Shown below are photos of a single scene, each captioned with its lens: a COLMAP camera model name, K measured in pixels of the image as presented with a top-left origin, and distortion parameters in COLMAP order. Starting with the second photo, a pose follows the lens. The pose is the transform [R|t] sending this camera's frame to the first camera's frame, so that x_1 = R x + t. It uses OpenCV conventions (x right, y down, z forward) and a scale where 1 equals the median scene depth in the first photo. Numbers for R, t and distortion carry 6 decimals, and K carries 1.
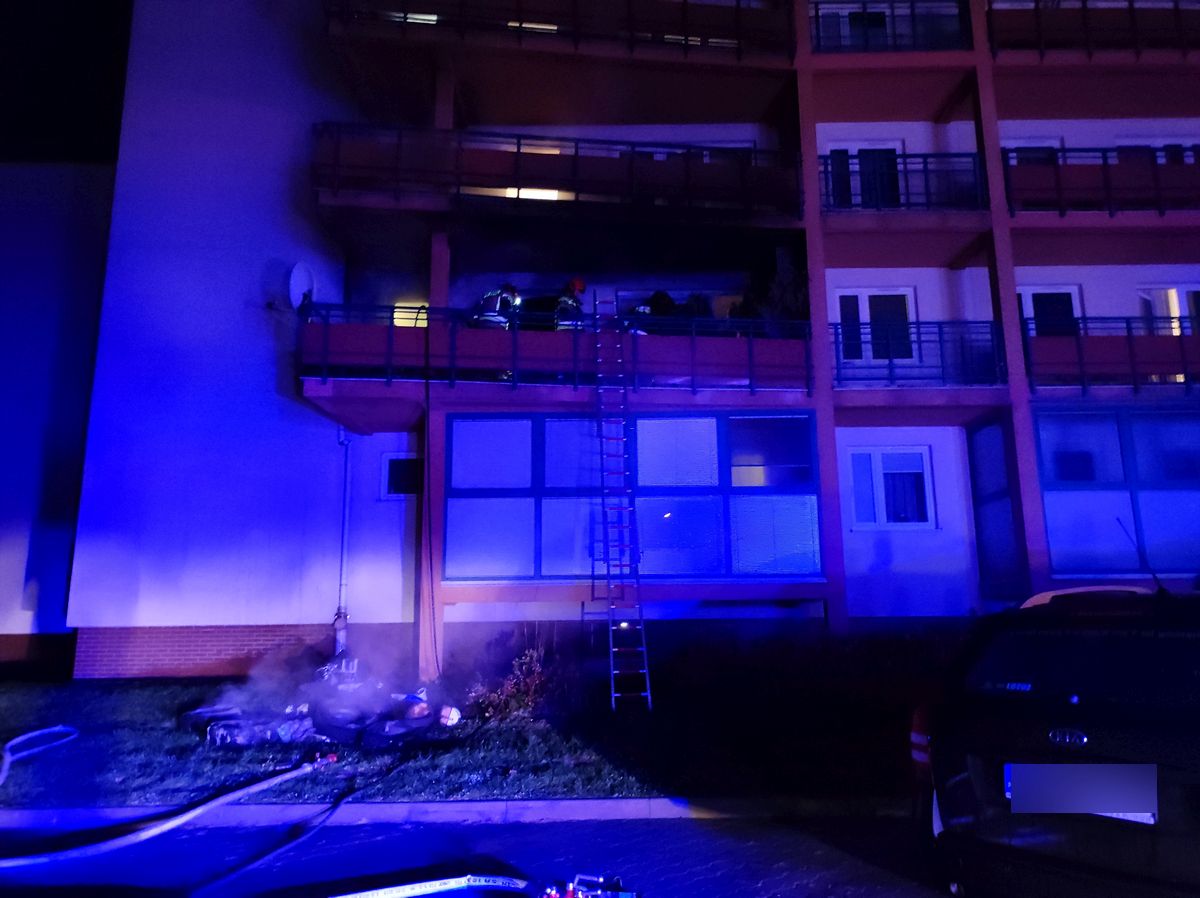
lens RADIAL K [[842.6, 0, 600.0], [0, 842.6, 449.0], [0, 0, 1]] dist [-0.000152, -0.002649]
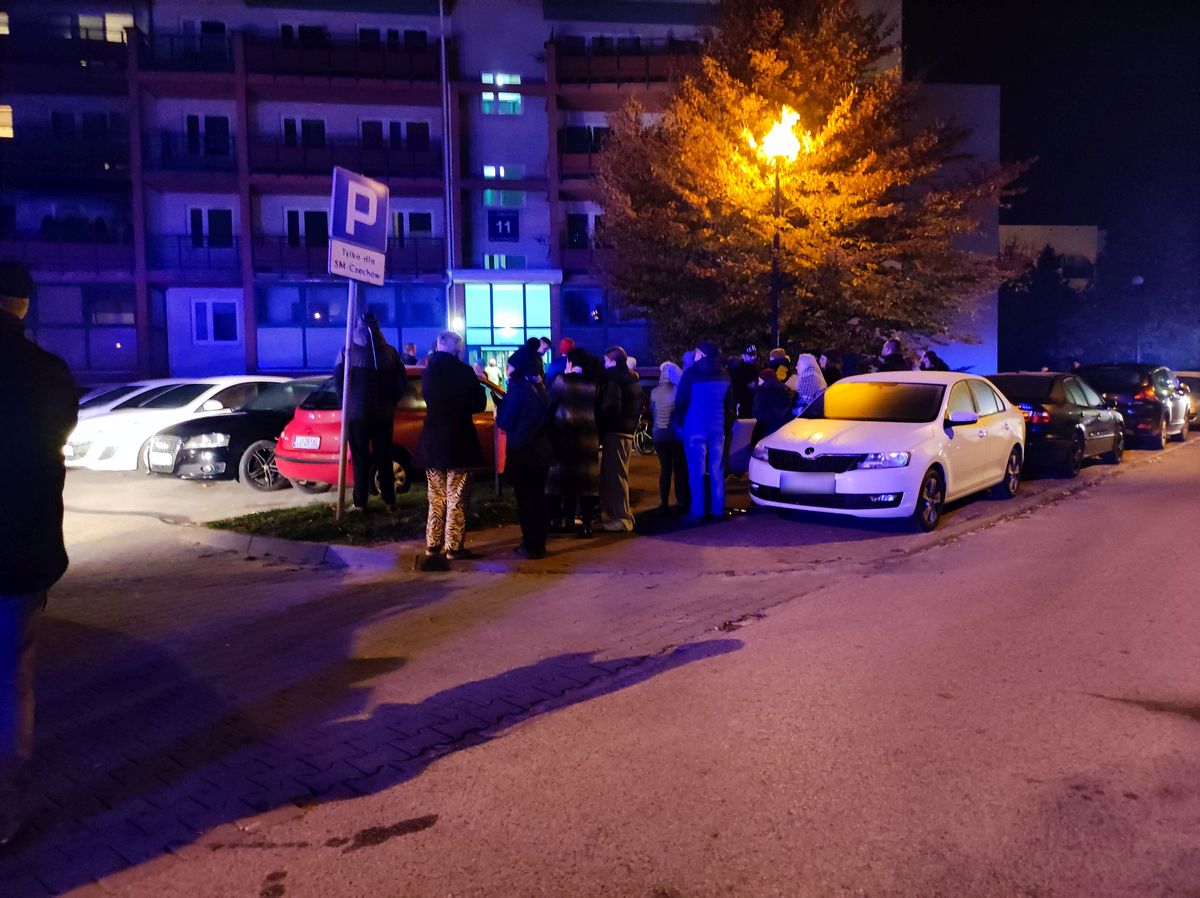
lens RADIAL K [[842.6, 0, 600.0], [0, 842.6, 449.0], [0, 0, 1]] dist [-0.000152, -0.002649]
pose [[0.993019, -0.009244, 0.117588, 1.041731], [-0.019525, 0.970289, 0.241162, -0.157649], [-0.116323, -0.241774, 0.963335, -1.031003]]
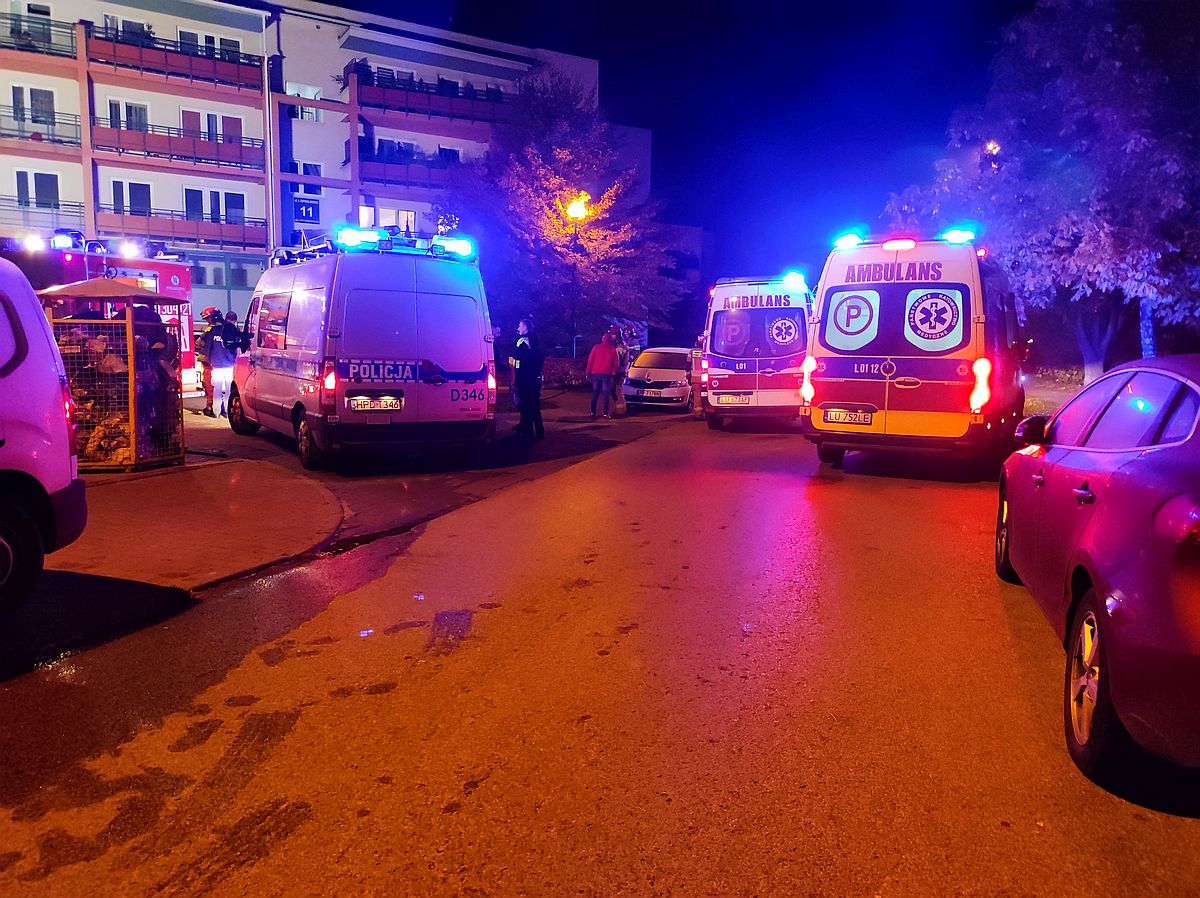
lens RADIAL K [[842.6, 0, 600.0], [0, 842.6, 449.0], [0, 0, 1]] dist [-0.000152, -0.002649]
pose [[0.852064, -0.037882, 0.522065, 0.448830], [-0.117325, 0.958179, 0.261014, -0.266133], [-0.510120, -0.283652, 0.811985, -1.620706]]
